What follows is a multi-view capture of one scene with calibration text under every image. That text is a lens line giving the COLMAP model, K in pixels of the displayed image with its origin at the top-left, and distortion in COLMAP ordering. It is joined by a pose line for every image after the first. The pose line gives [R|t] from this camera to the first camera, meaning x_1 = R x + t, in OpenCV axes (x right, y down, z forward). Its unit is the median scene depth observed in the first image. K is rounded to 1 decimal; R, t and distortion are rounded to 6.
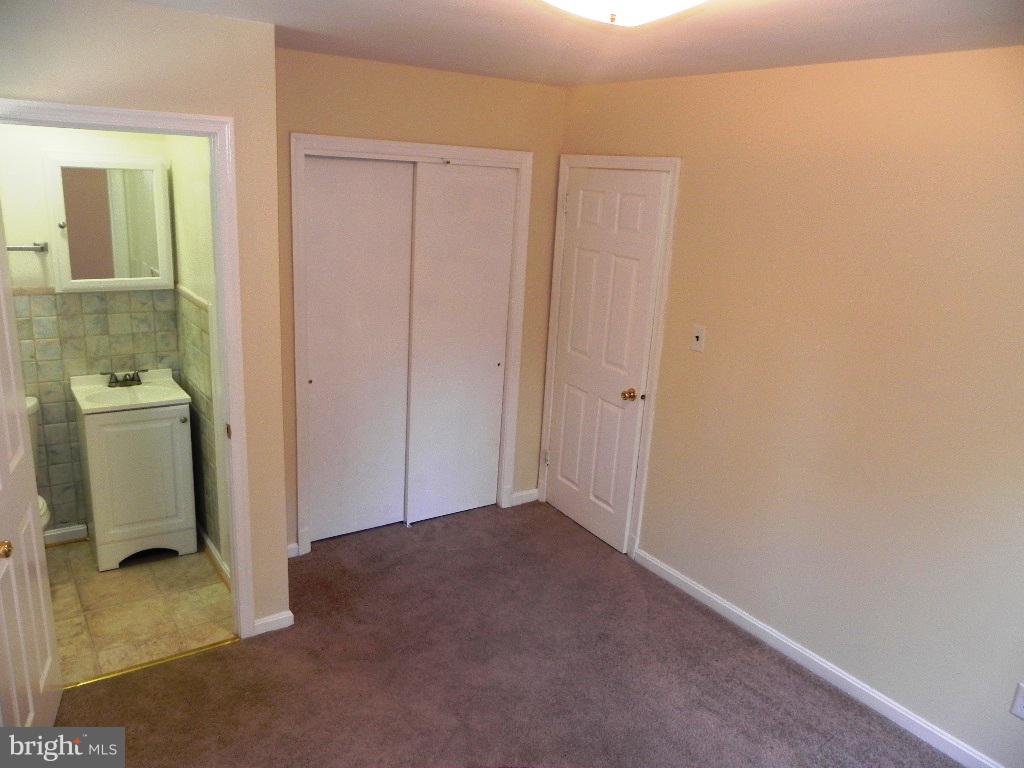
lens RADIAL K [[770.3, 0, 512.4], [0, 770.3, 383.3], [0, 0, 1]] dist [-0.021529, 0.017937]
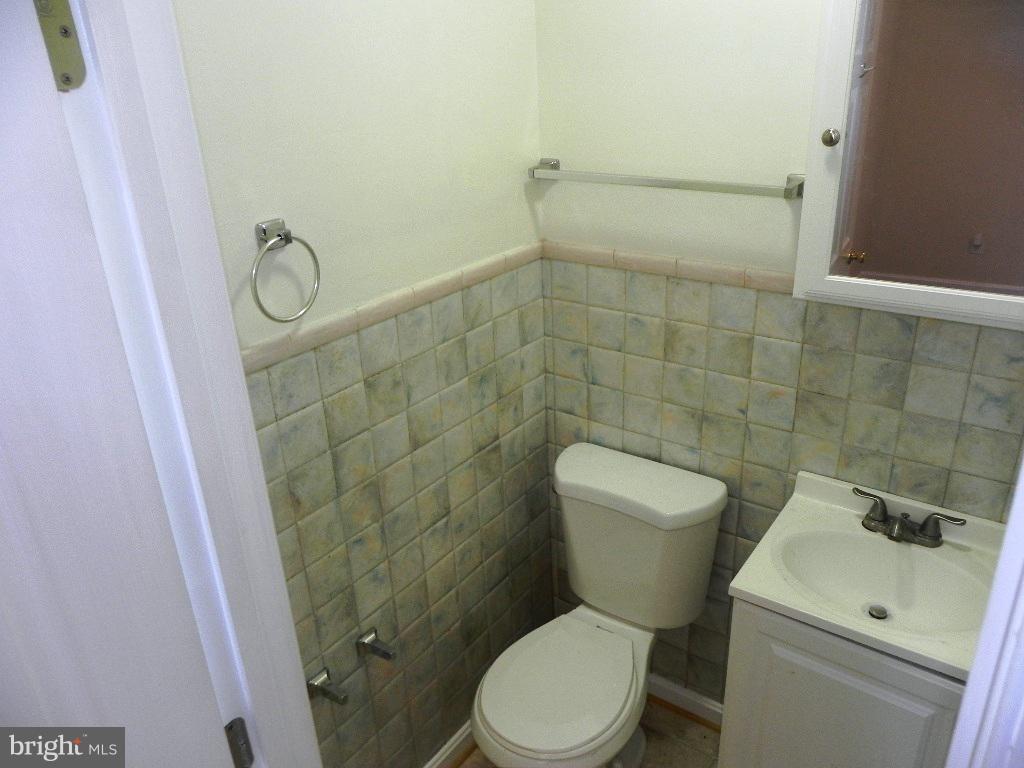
lens RADIAL K [[770.3, 0, 514.8], [0, 770.3, 384.4], [0, 0, 1]] dist [-0.021529, 0.017937]
pose [[0.334443, 0.310420, -0.889824, -0.234511], [-0.196267, 0.946434, 0.256401, -0.142315], [0.921752, 0.088892, 0.377454, 0.654557]]
